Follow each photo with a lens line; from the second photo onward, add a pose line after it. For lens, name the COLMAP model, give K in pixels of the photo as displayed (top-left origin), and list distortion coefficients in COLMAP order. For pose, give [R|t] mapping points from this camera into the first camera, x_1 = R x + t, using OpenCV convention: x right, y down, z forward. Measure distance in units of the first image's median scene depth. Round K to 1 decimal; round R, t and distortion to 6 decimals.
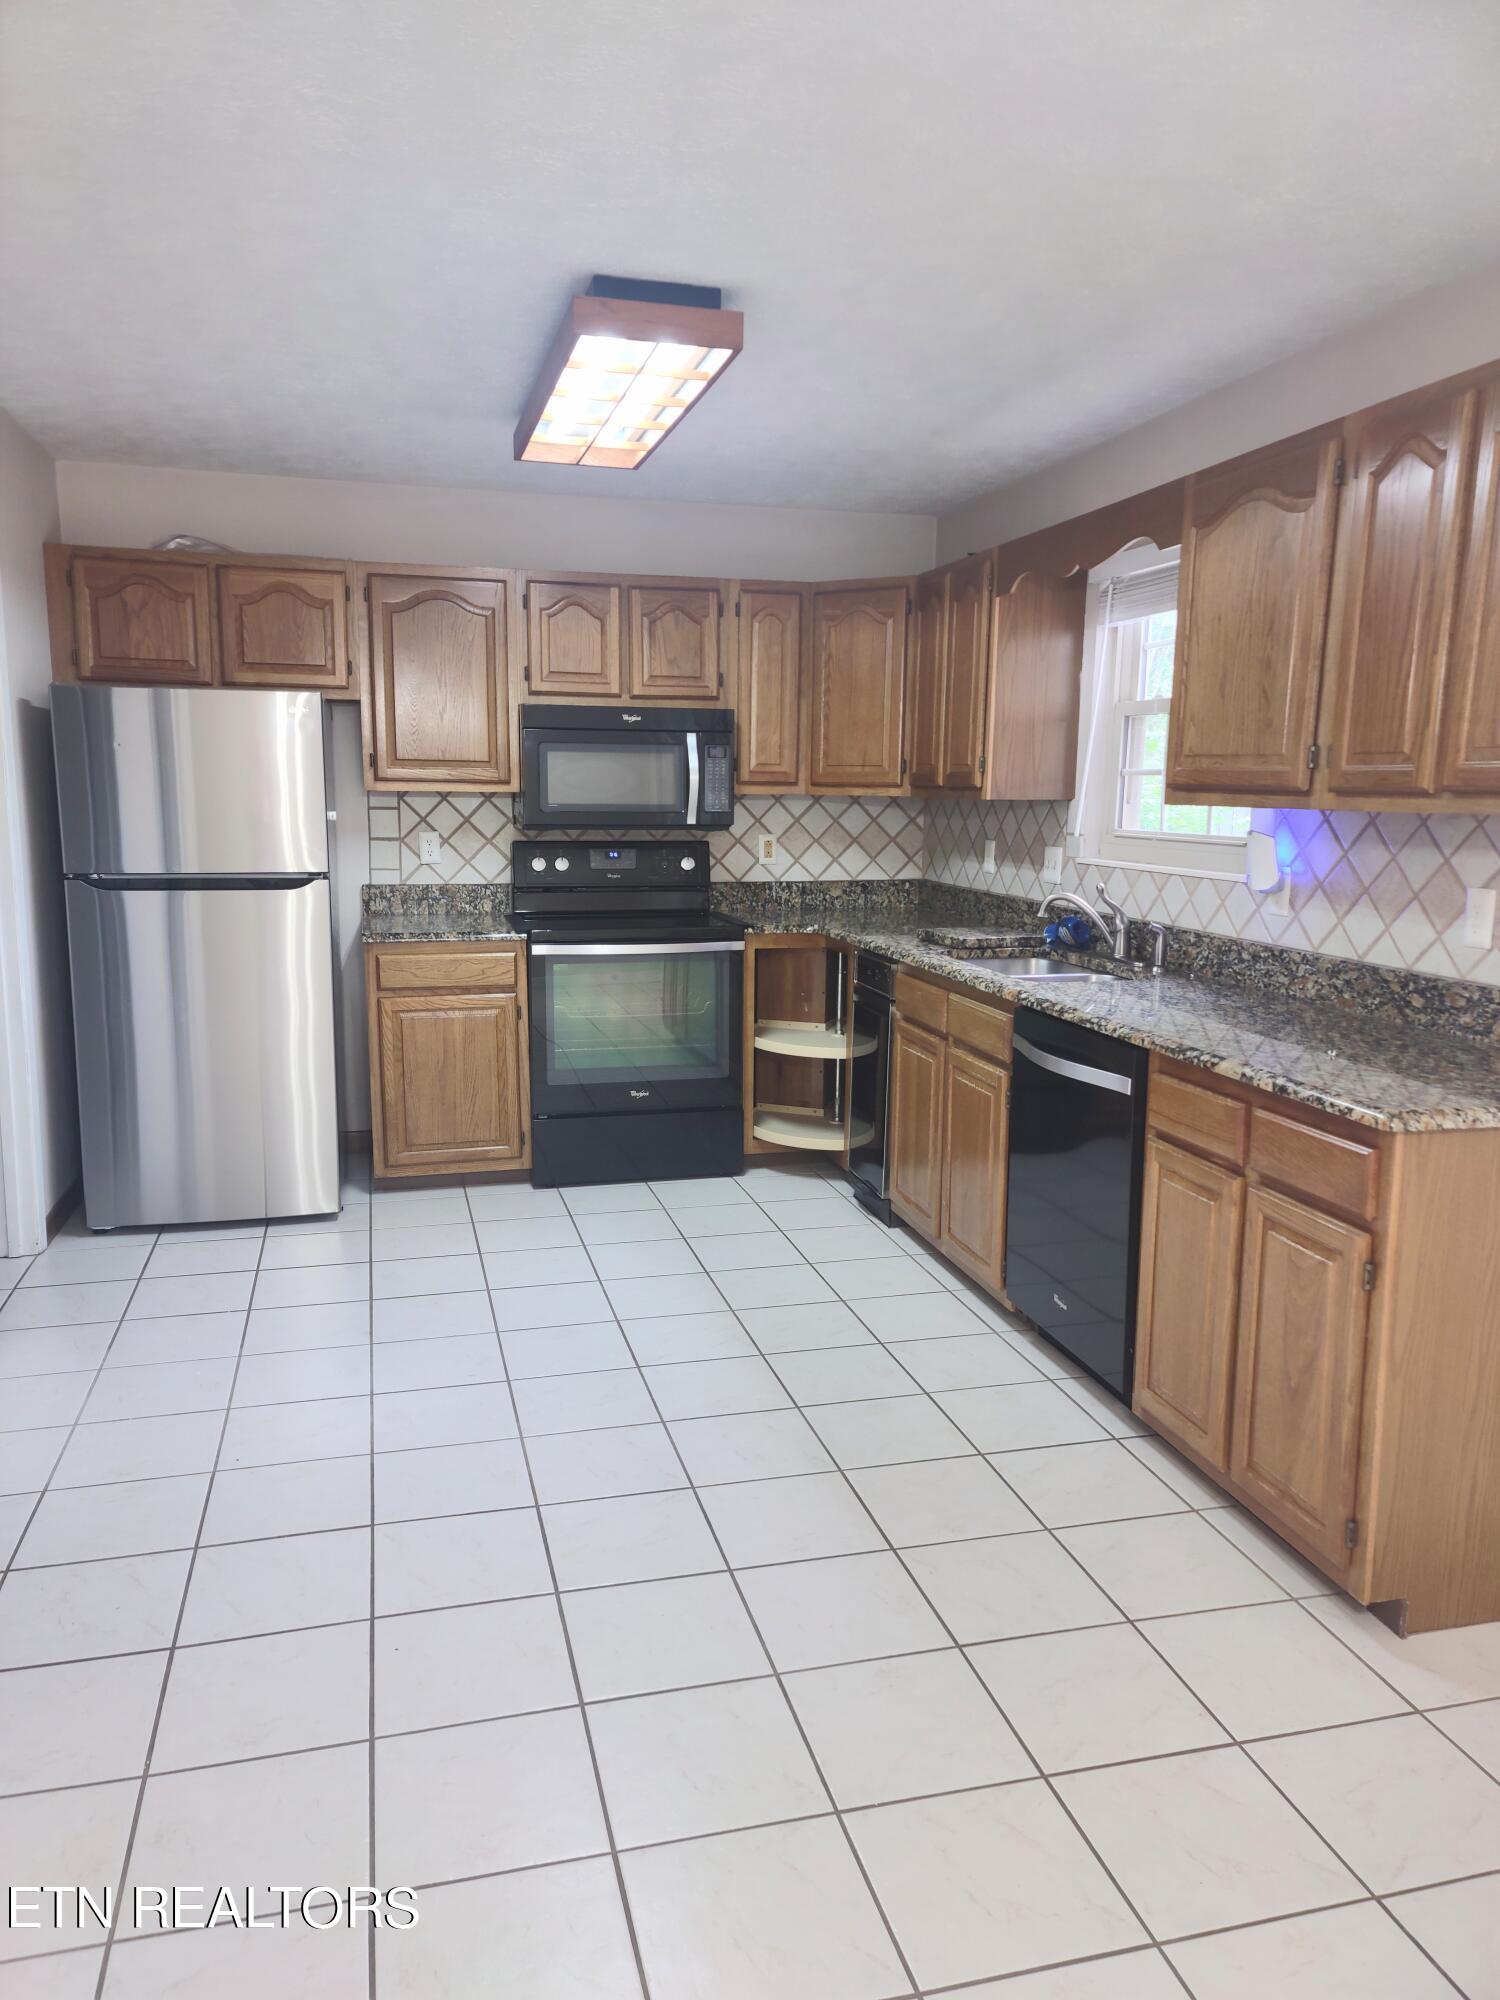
lens RADIAL K [[1459.9, 0, 750.7], [0, 1459.9, 1002.2], [0, 0, 1]] dist [0.060349, 0.003490]
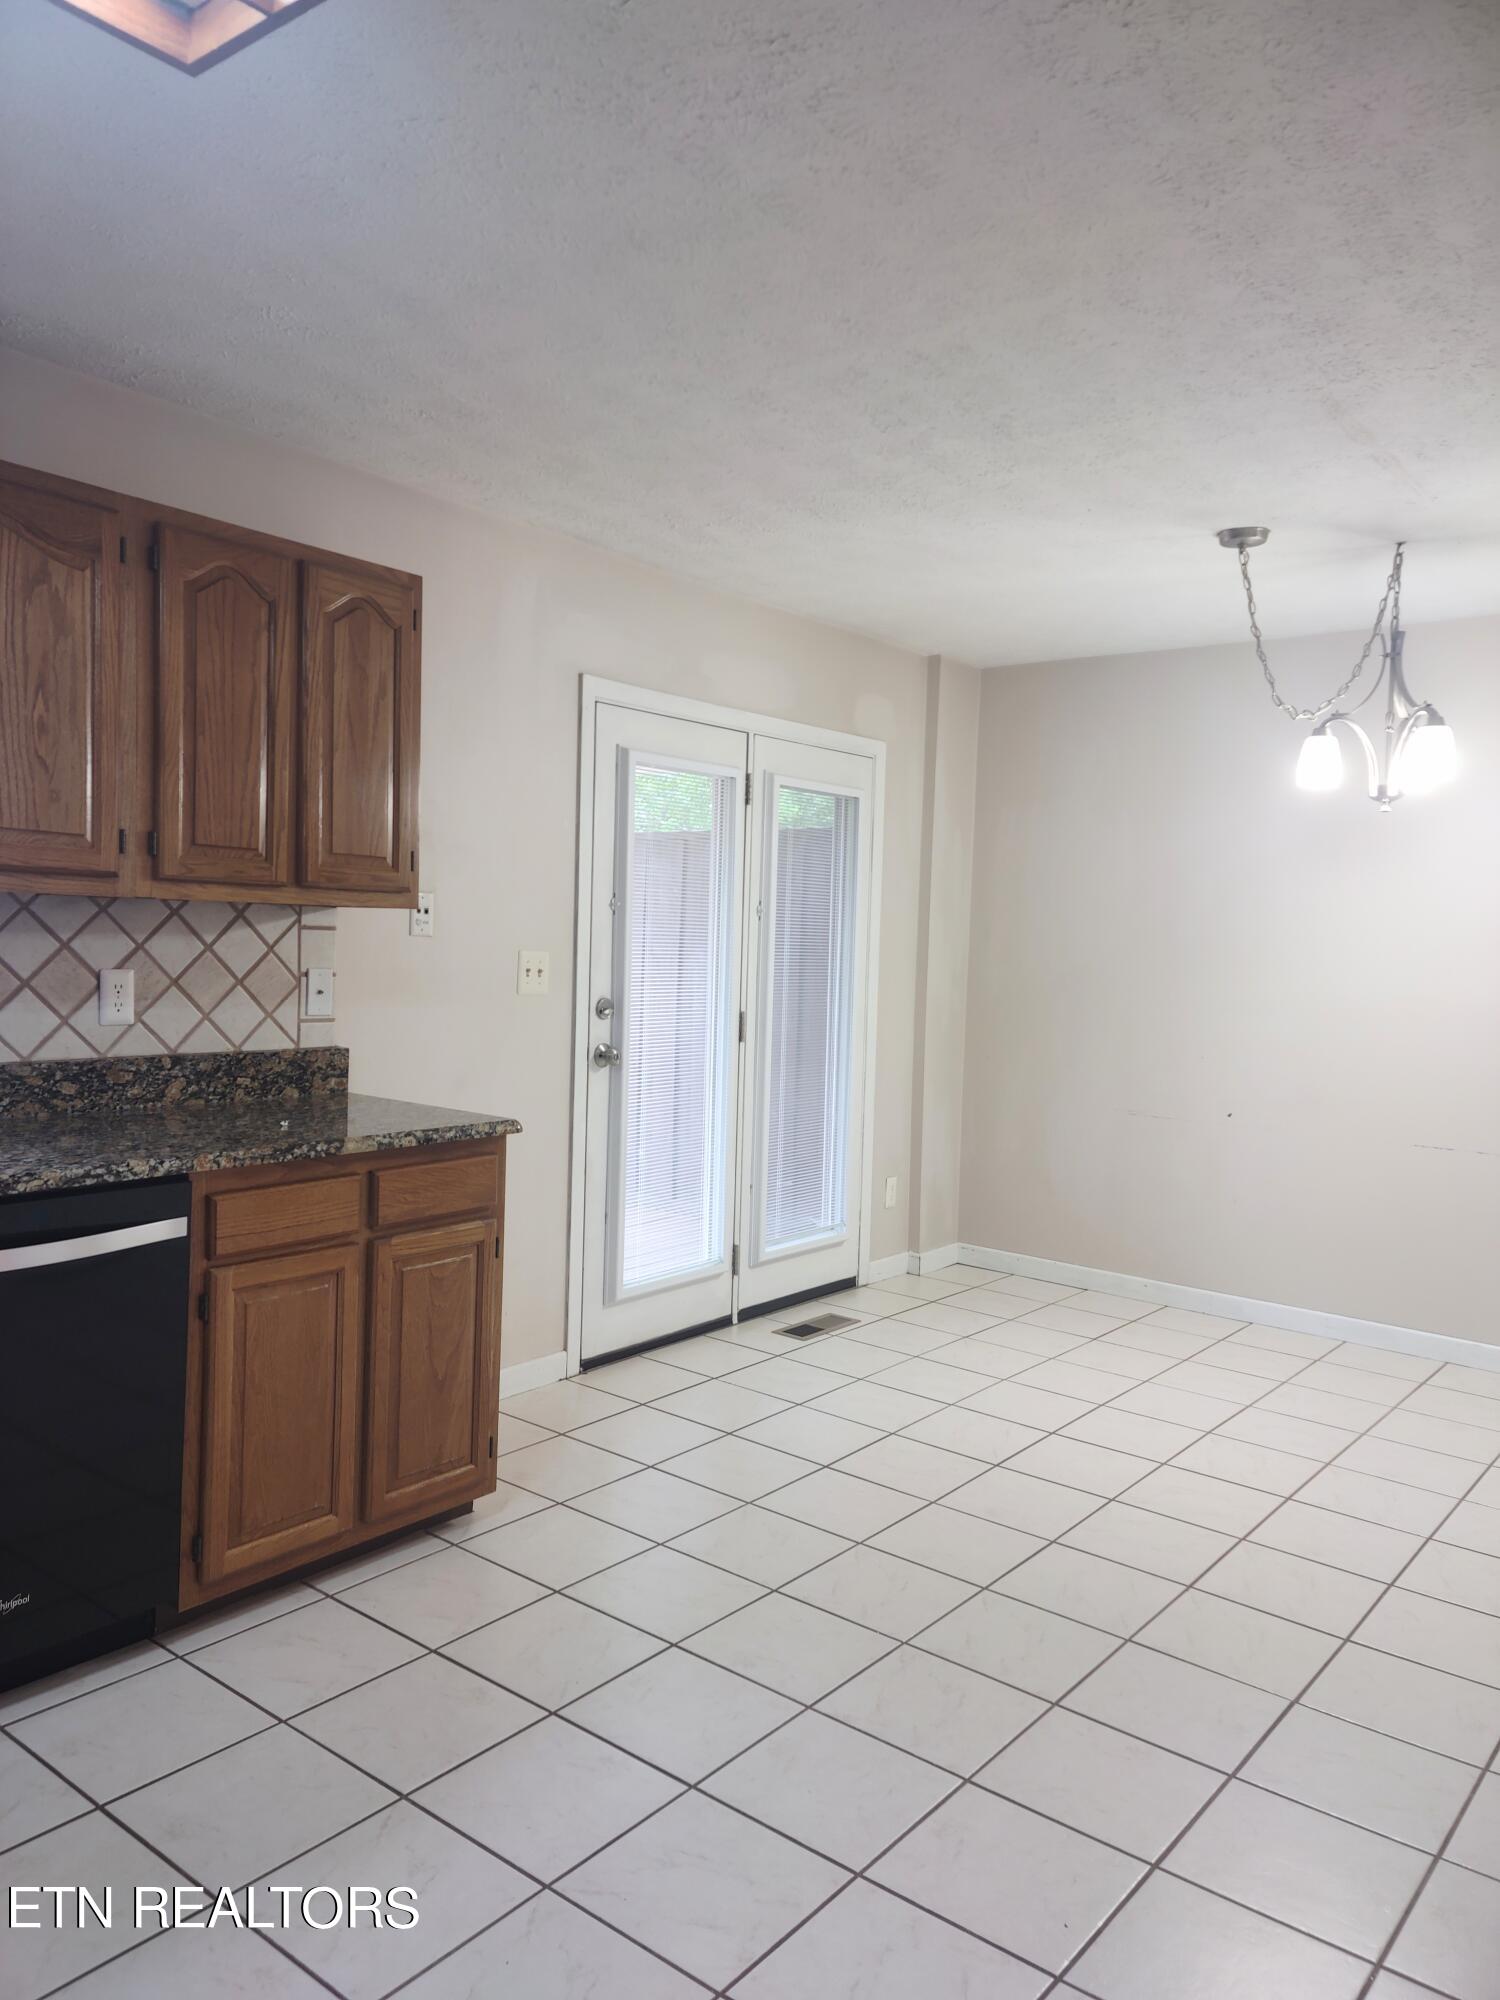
lens RADIAL K [[1459.9, 0, 740.5], [0, 1459.9, 1011.9], [0, 0, 1]] dist [0.060349, 0.003490]
pose [[-0.602892, -0.098705, 0.791694, -0.595771], [0.060125, 0.983875, 0.168452, -0.191976], [-0.795554, 0.149158, -0.587235, 1.236794]]
